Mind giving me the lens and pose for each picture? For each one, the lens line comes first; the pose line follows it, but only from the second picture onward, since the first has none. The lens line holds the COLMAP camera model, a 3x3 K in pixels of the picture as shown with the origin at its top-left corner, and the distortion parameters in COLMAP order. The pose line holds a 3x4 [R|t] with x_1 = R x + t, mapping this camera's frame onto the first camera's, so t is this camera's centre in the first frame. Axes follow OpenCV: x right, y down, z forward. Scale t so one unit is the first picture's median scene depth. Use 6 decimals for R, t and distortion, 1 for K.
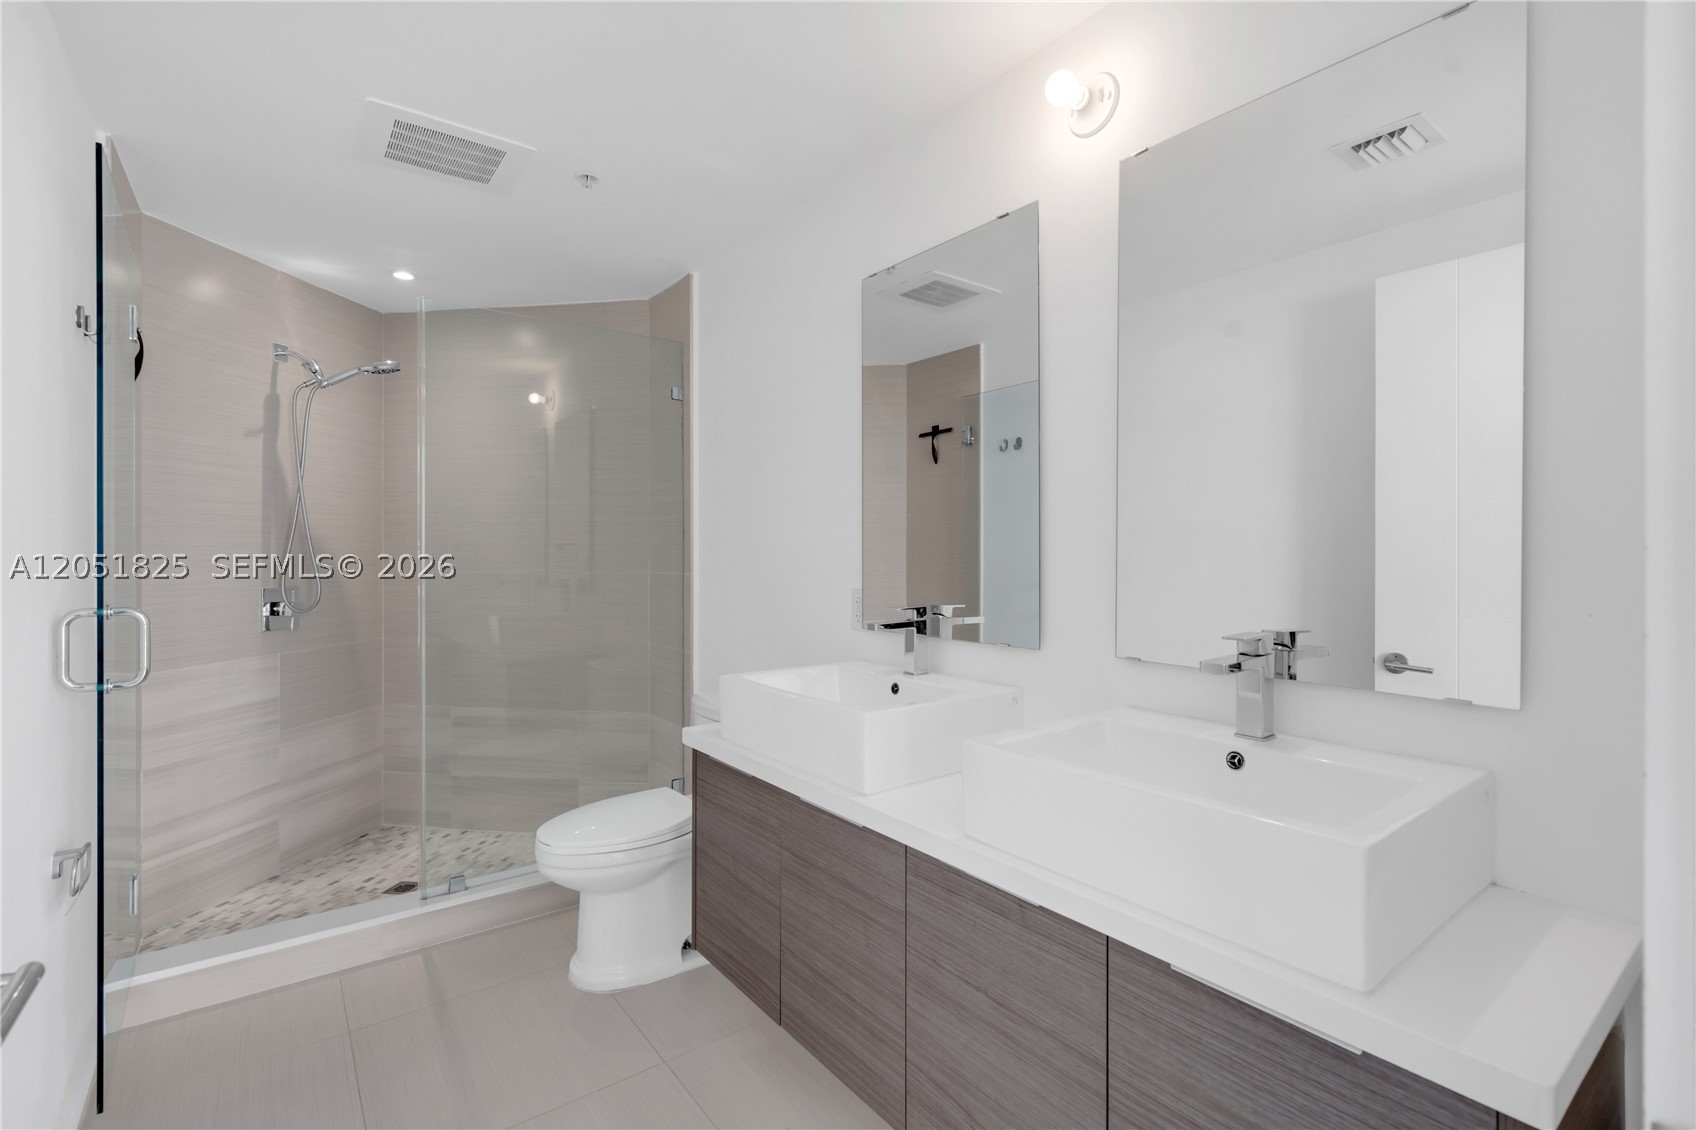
lens RADIAL K [[765.6, 0, 846.5], [0, 765.6, 556.2], [0, 0, 1]] dist [-0.000452, 0.000469]
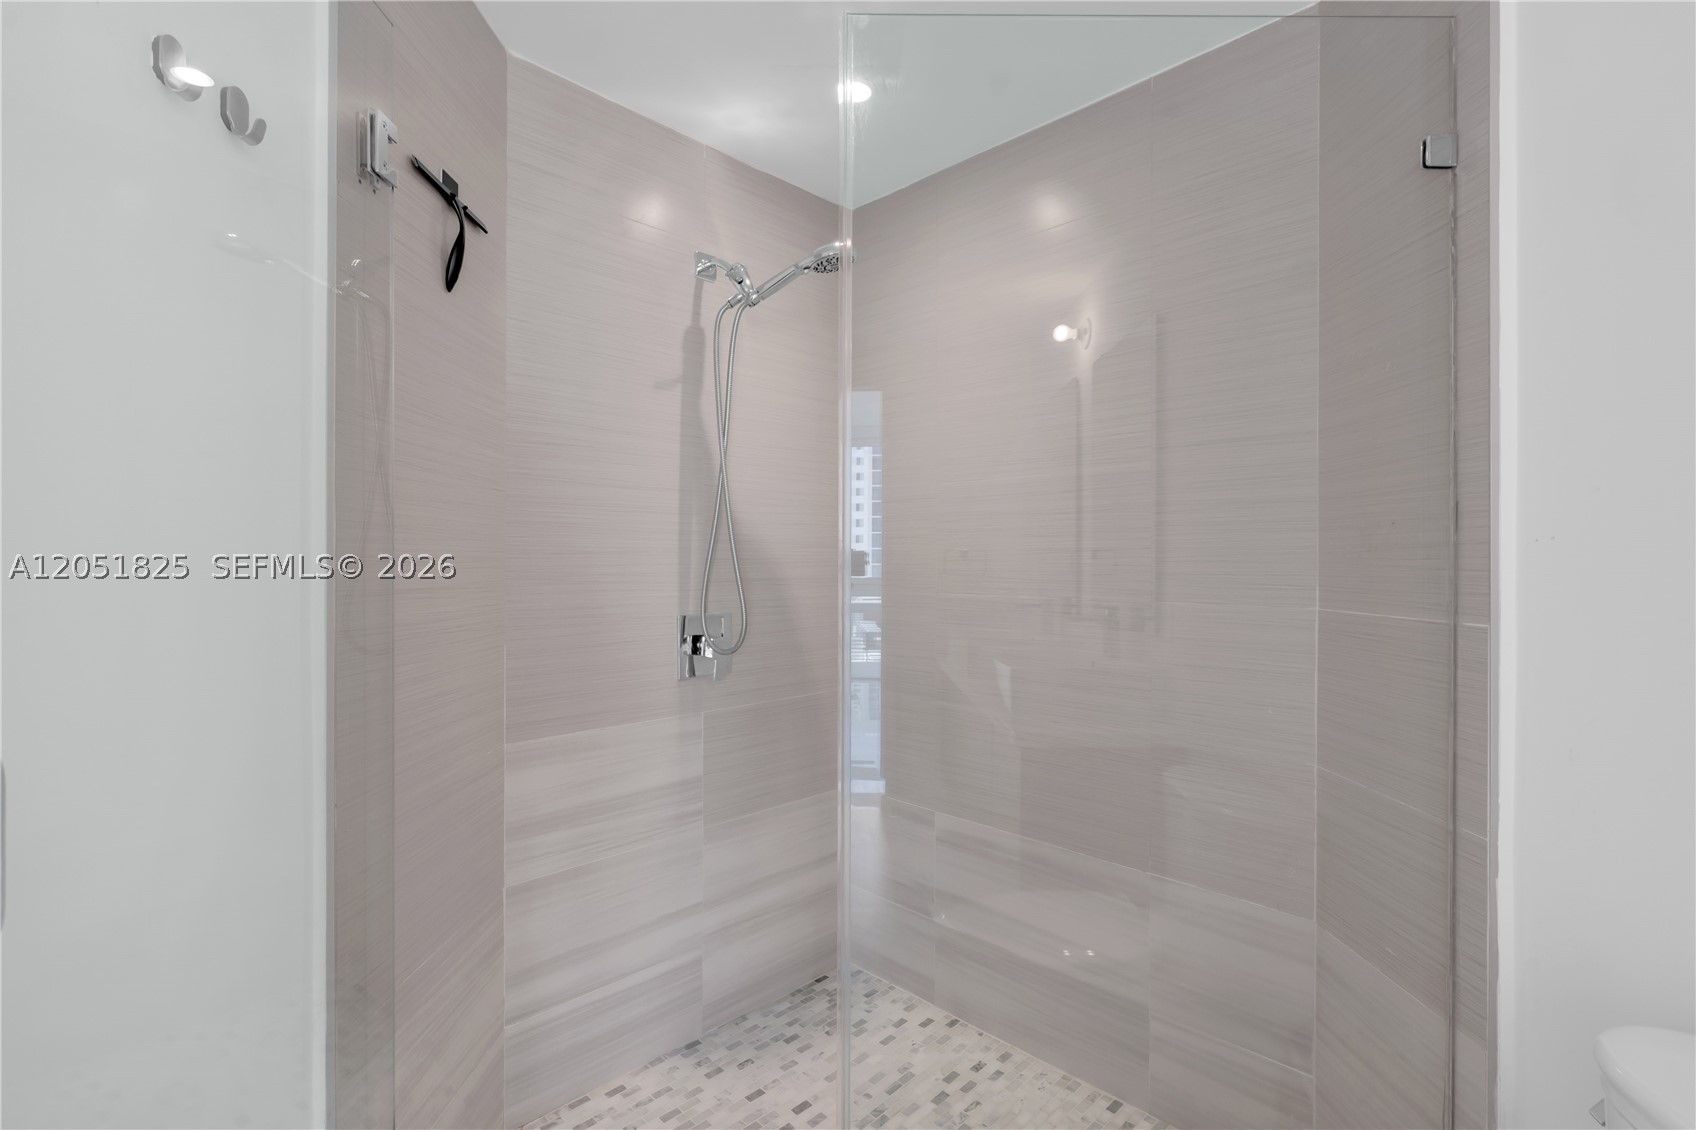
lens RADIAL K [[722.8, 0, 847.1], [0, 722.8, 560.1], [0, 0, 1]] dist [-0.001326, 0.000008]
pose [[0.791587, 0.000271, -0.611057, -0.250599], [-0.006058, 0.999954, -0.007405, -0.002633], [0.611027, 0.009564, 0.791552, 0.571322]]
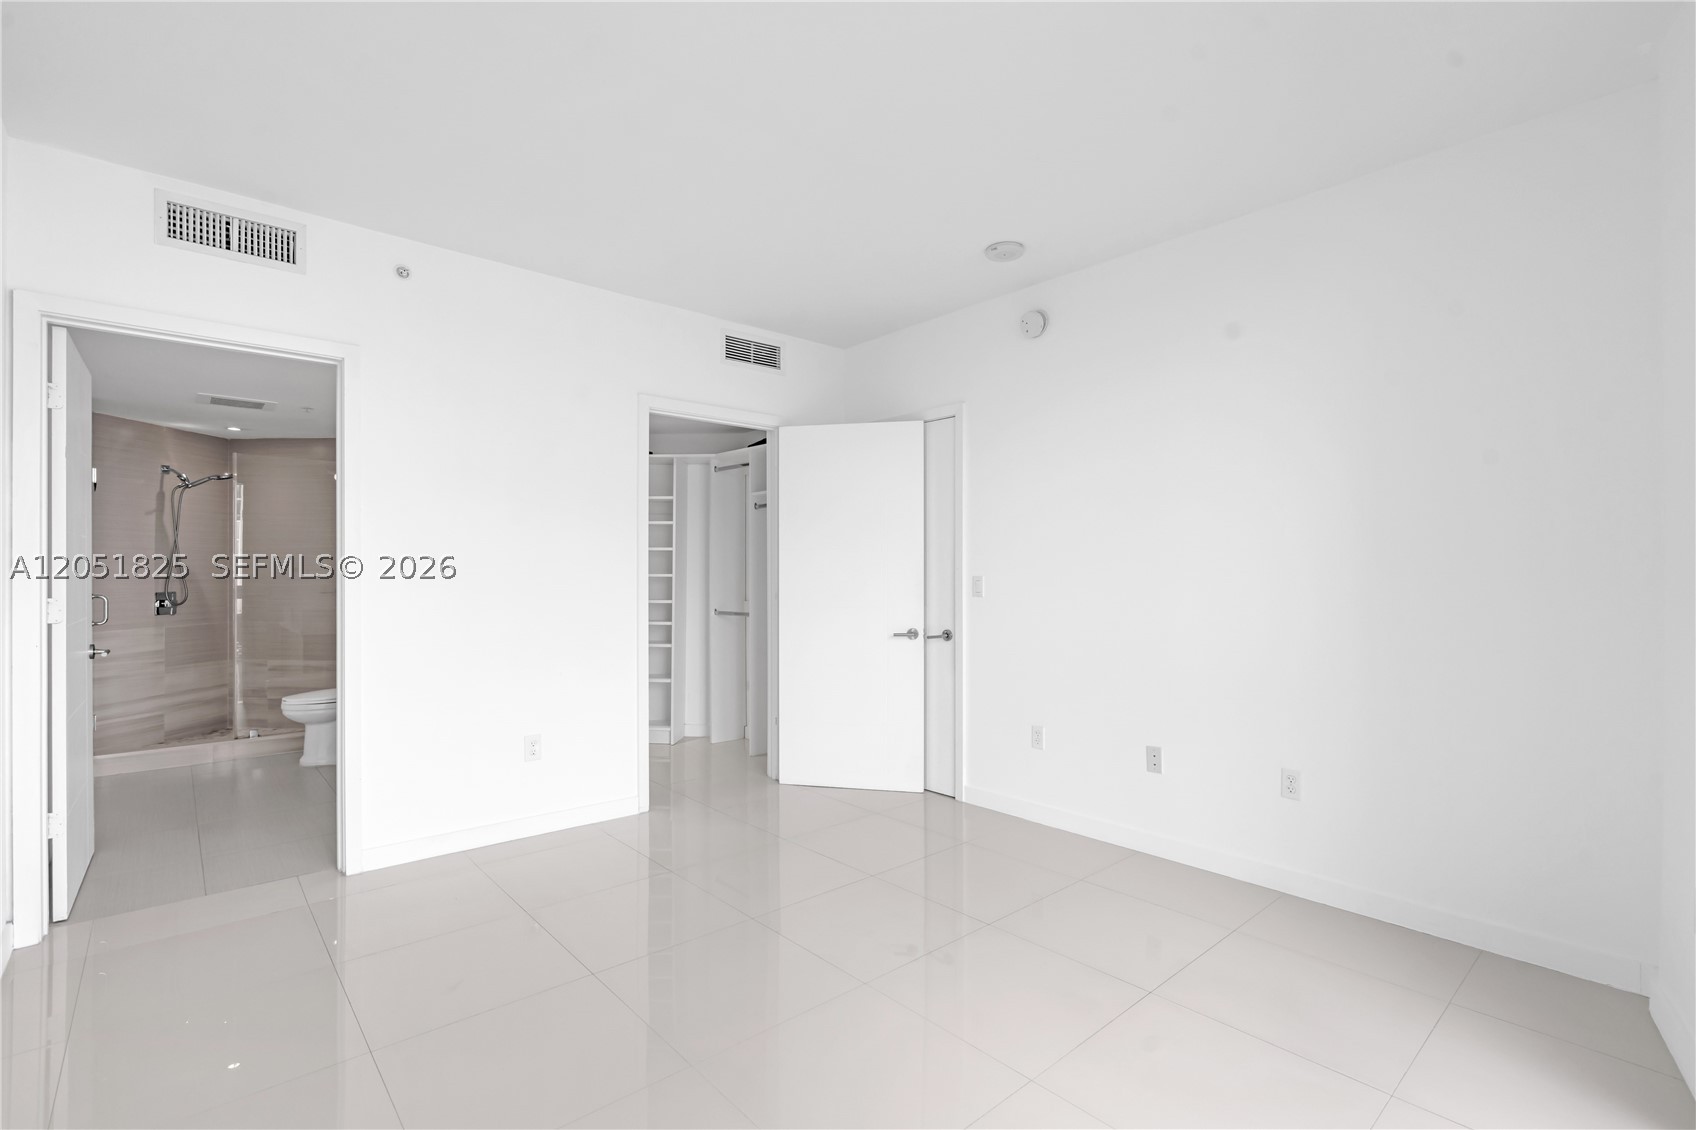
lens RADIAL K [[766.3, 0, 849.6], [0, 766.3, 569.3], [0, 0, 1]] dist [-0.003593, -0.000550]
pose [[0.997071, 0.001979, 0.076460, 0.816182], [-0.001807, 0.999996, -0.002316, -0.014883], [-0.076465, 0.002171, 0.997070, -1.028999]]
